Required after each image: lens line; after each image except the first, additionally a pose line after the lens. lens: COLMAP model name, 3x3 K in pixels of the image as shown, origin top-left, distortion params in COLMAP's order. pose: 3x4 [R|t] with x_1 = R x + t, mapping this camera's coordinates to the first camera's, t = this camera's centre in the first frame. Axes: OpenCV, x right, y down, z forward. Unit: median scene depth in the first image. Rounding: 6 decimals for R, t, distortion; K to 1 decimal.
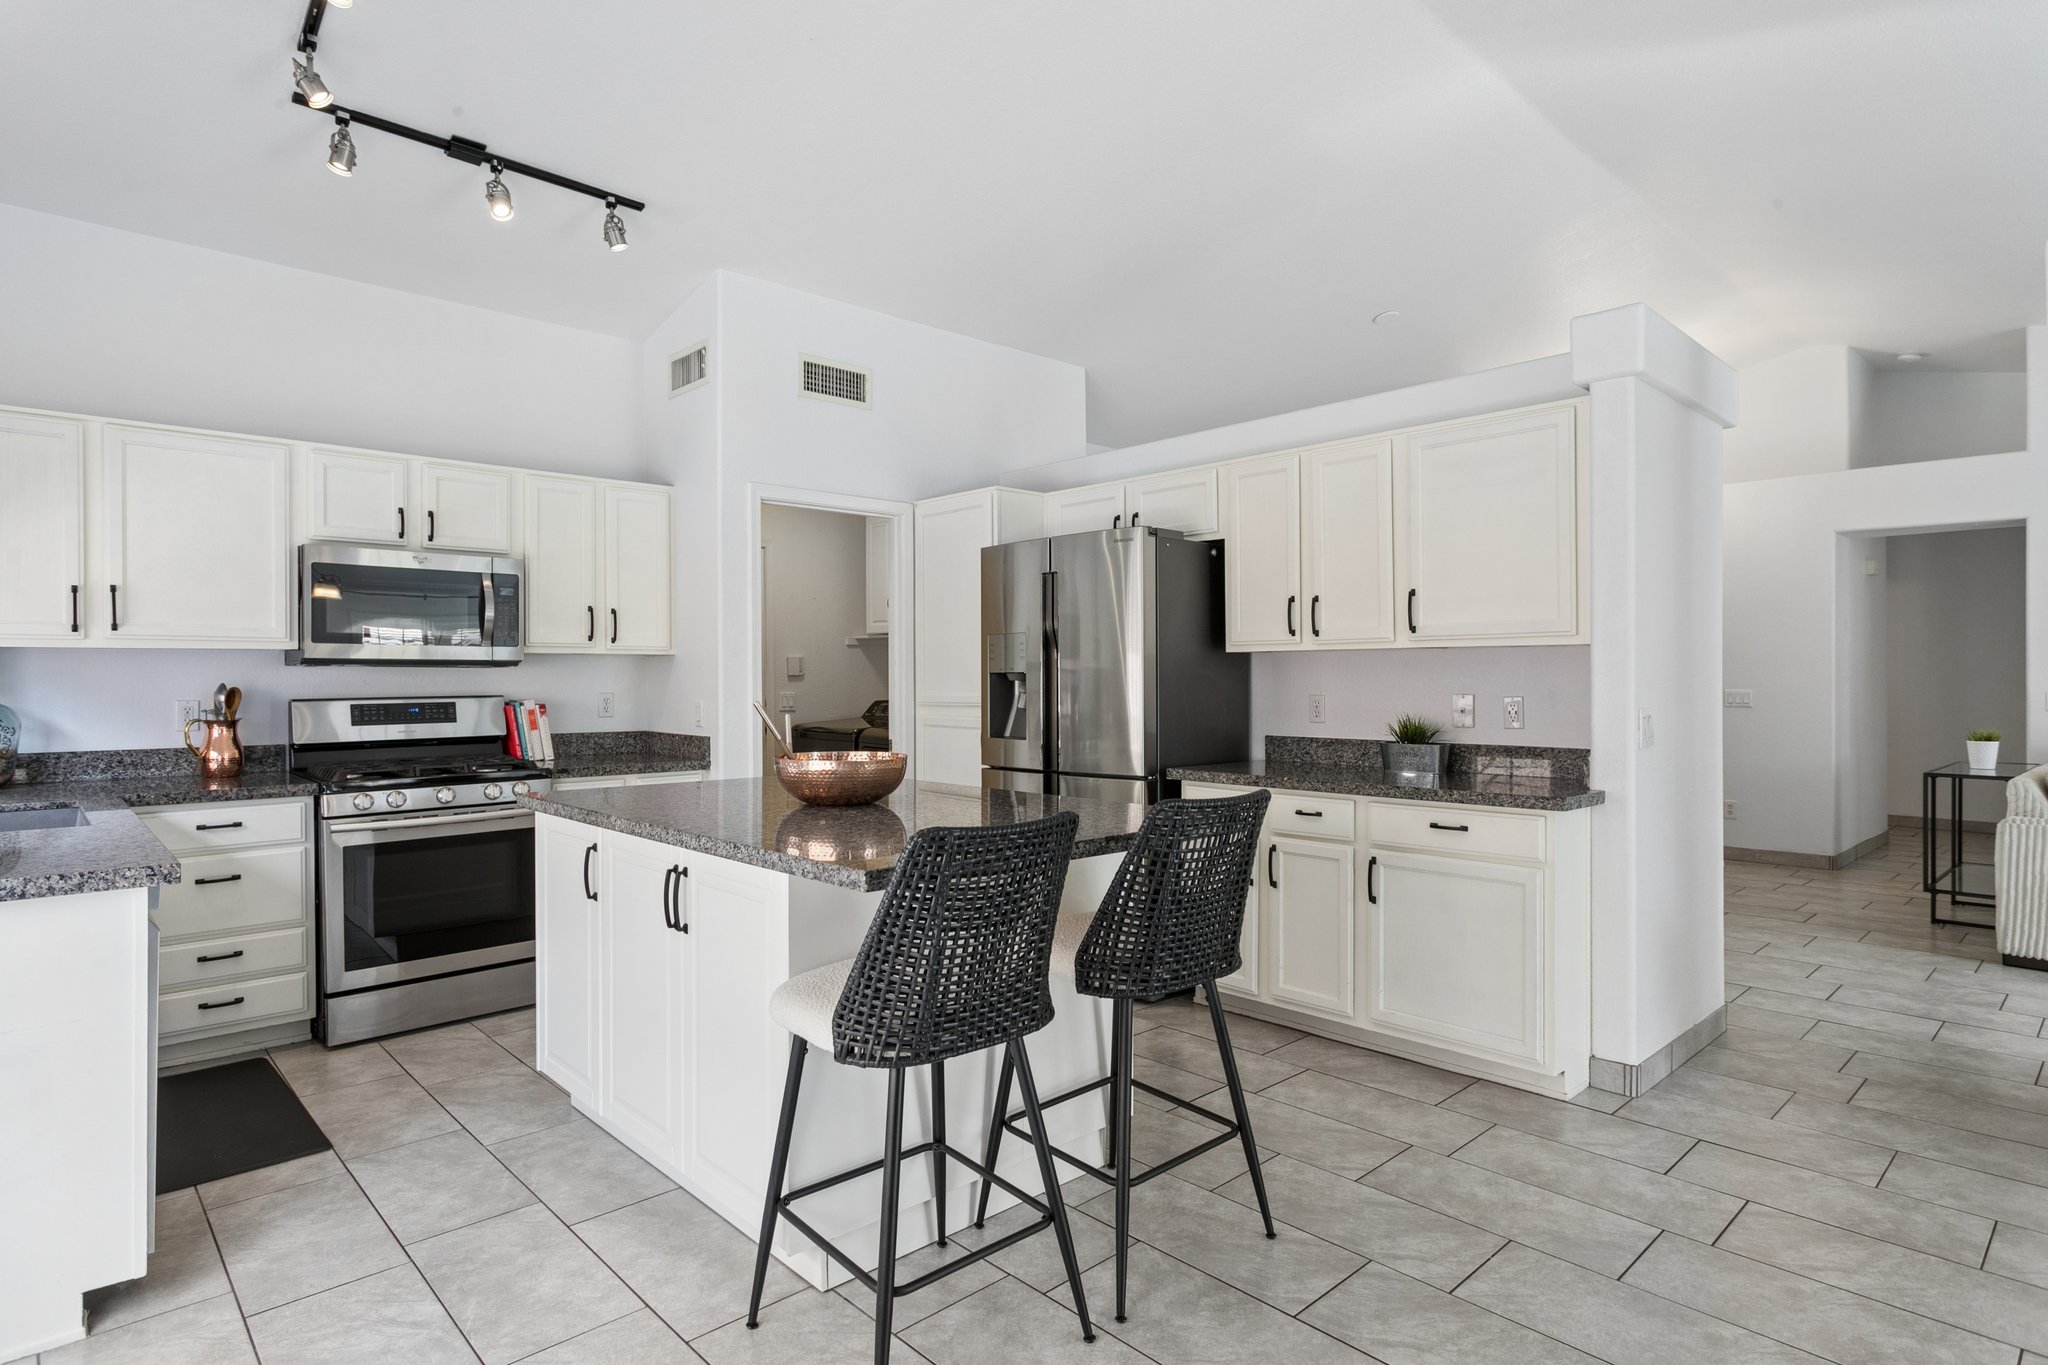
lens RADIAL K [[1106.7, 0, 1069.5], [0, 1106.7, 678.5], [0, 0, 1]] dist [-0.003560, 0.002296]
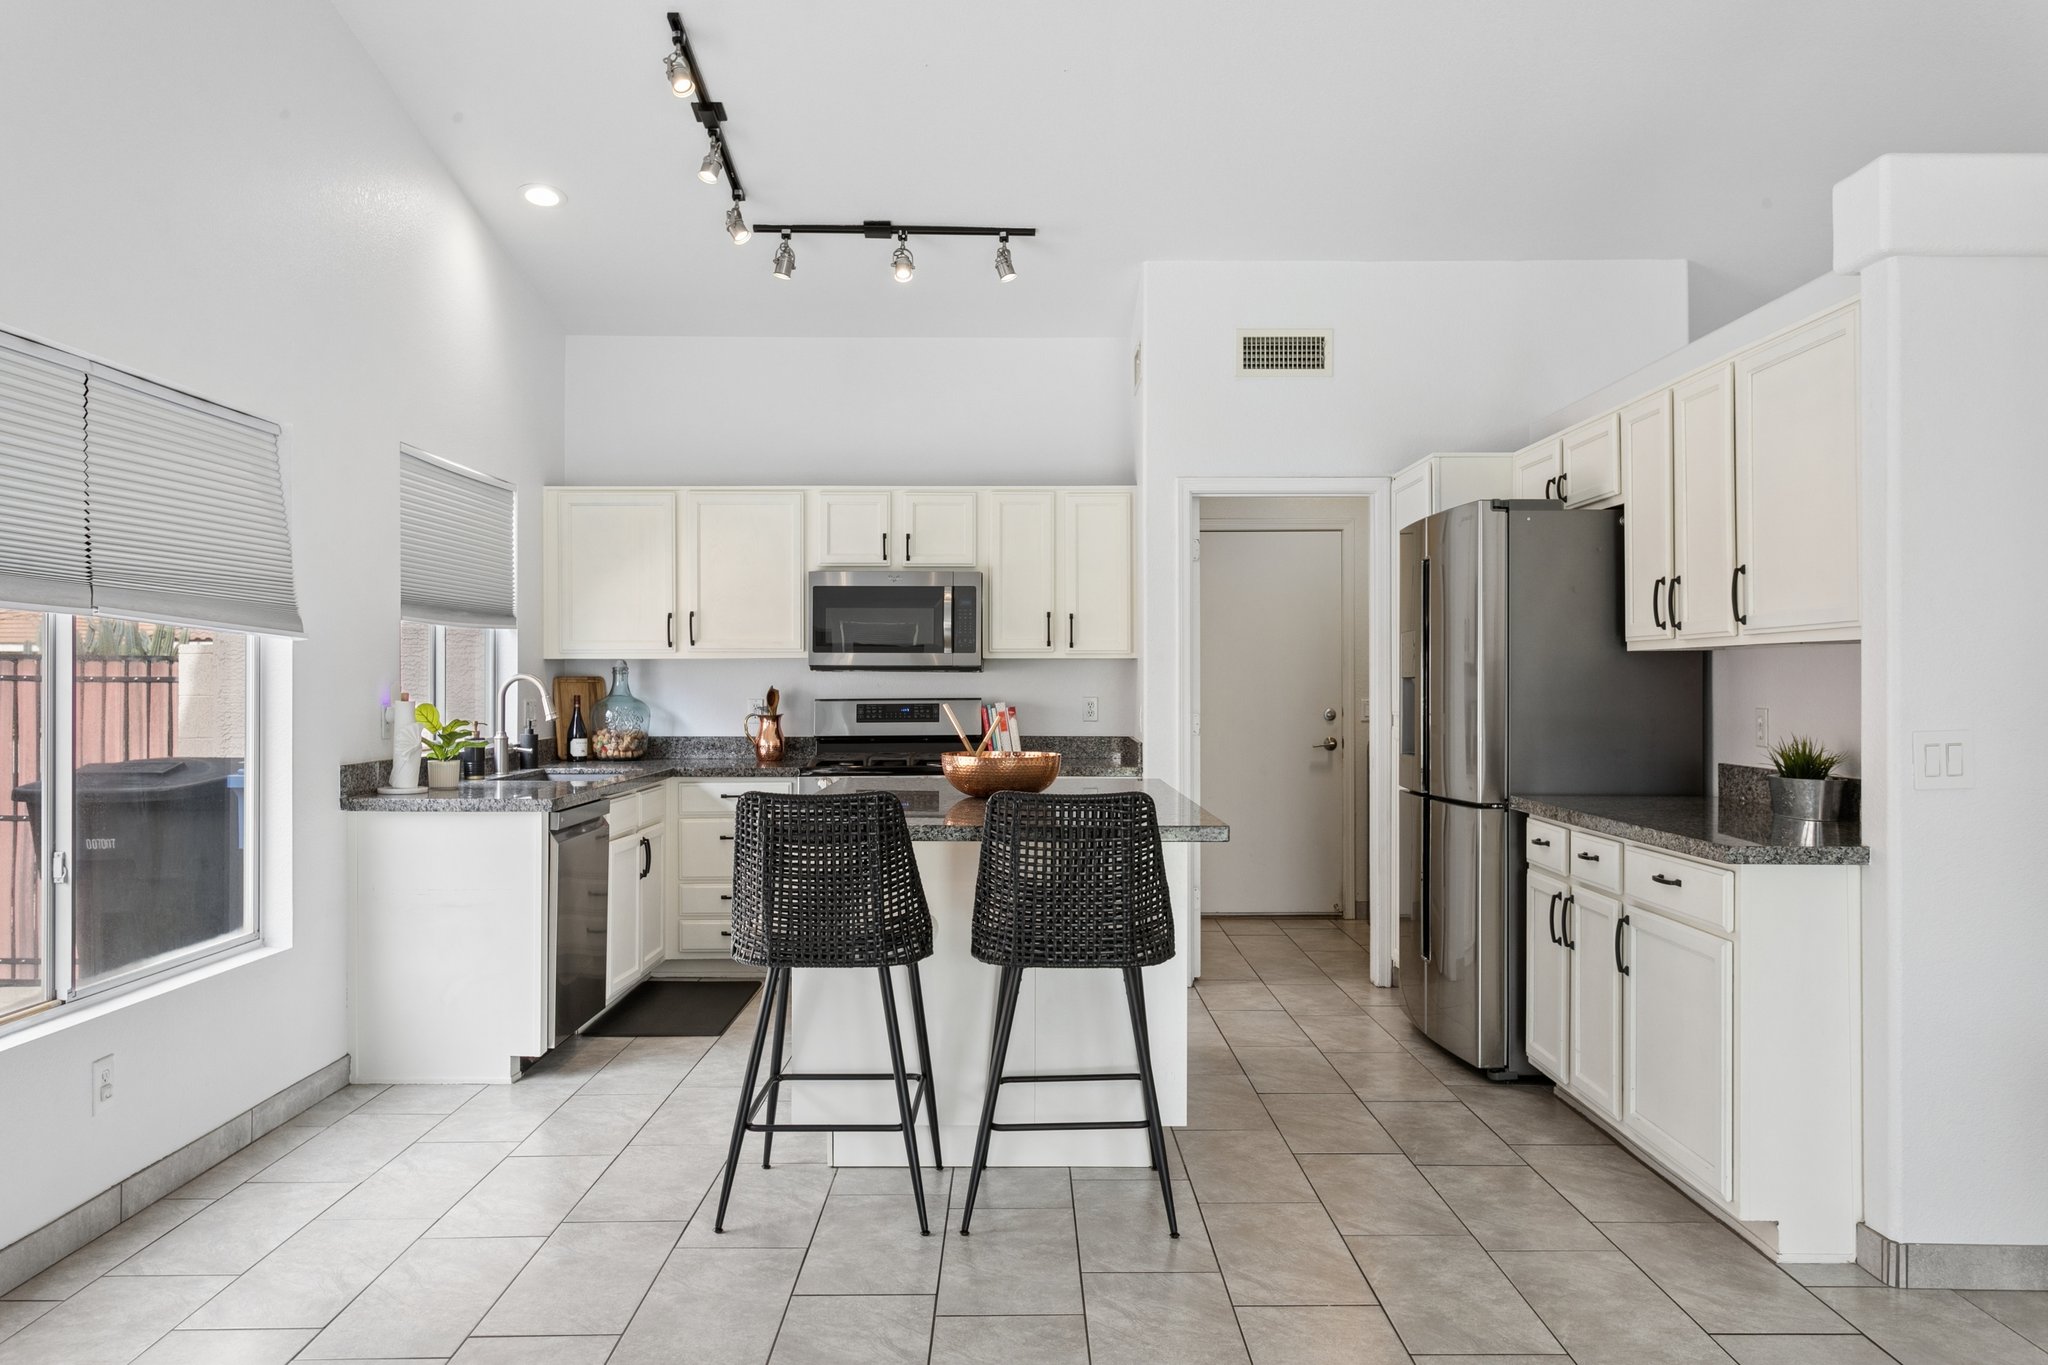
lens RADIAL K [[1584.5, 0, 1024.0], [0, 1584.5, 682.5], [0, 0, 1]] dist [0.003655, 0.000030]
pose [[0.719775, 0.003347, -0.694200, 0.672985], [-0.003085, 0.999994, 0.001623, -0.002988], [0.694201, 0.000973, 0.719781, -0.087823]]
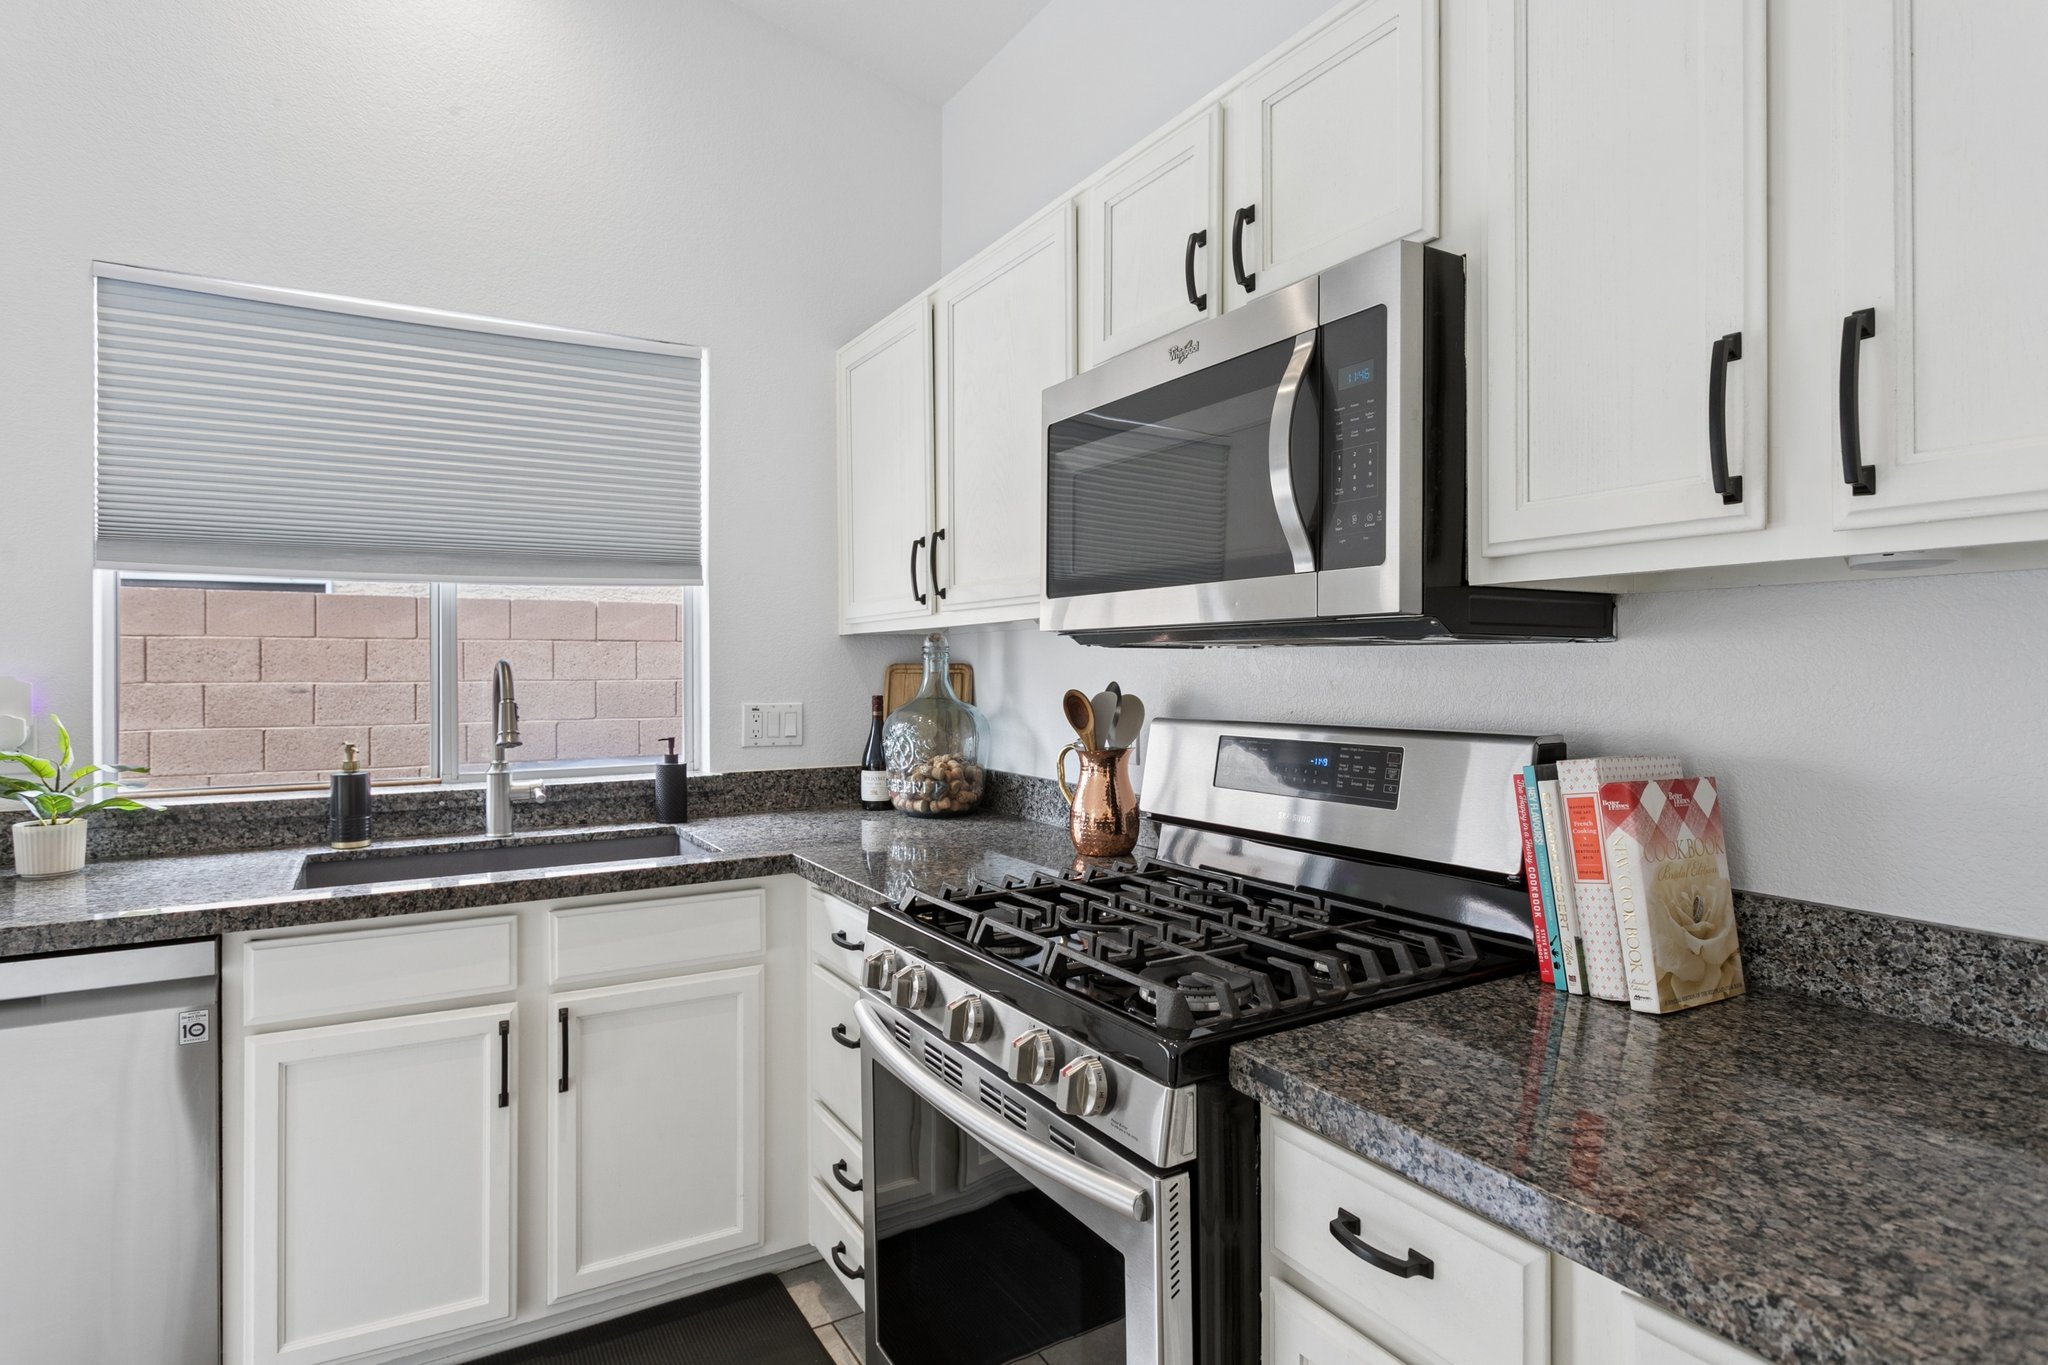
lens RADIAL K [[1067.5, 0, 1024.0], [0, 1067.5, 682.5], [0, 0, 1]] dist [-0.000148, 0.000438]
pose [[-0.245451, 0.012126, -0.969333, -0.239047], [-0.001840, 0.999914, 0.012974, -0.002767], [0.969407, 0.004968, -0.245407, 1.082613]]
